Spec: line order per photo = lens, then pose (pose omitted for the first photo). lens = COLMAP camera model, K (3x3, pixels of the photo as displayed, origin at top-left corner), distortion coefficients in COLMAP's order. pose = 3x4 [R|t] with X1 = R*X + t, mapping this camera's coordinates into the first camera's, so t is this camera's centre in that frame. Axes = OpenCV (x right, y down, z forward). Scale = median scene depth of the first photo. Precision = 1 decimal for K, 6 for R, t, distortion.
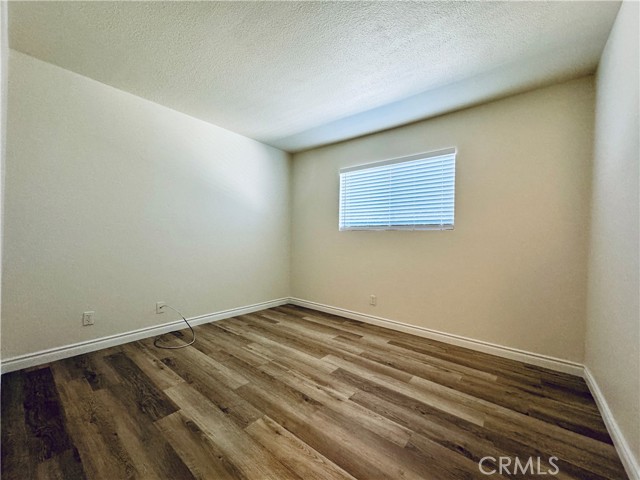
lens RADIAL K [[255.5, 0, 320.0], [0, 255.5, 240.0], [0, 0, 1]] dist [-0.000338, -0.000278]
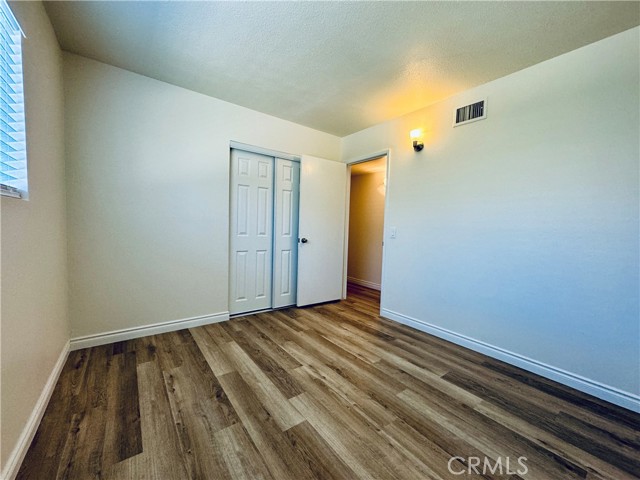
lens RADIAL K [[255.5, 0, 320.0], [0, 255.5, 240.0], [0, 0, 1]] dist [-0.000338, -0.000278]
pose [[-0.969957, -0.067444, 0.233742, -0.193139], [-0.054391, 0.996602, 0.061856, -0.039453], [-0.237120, 0.047284, -0.970329, 1.979622]]
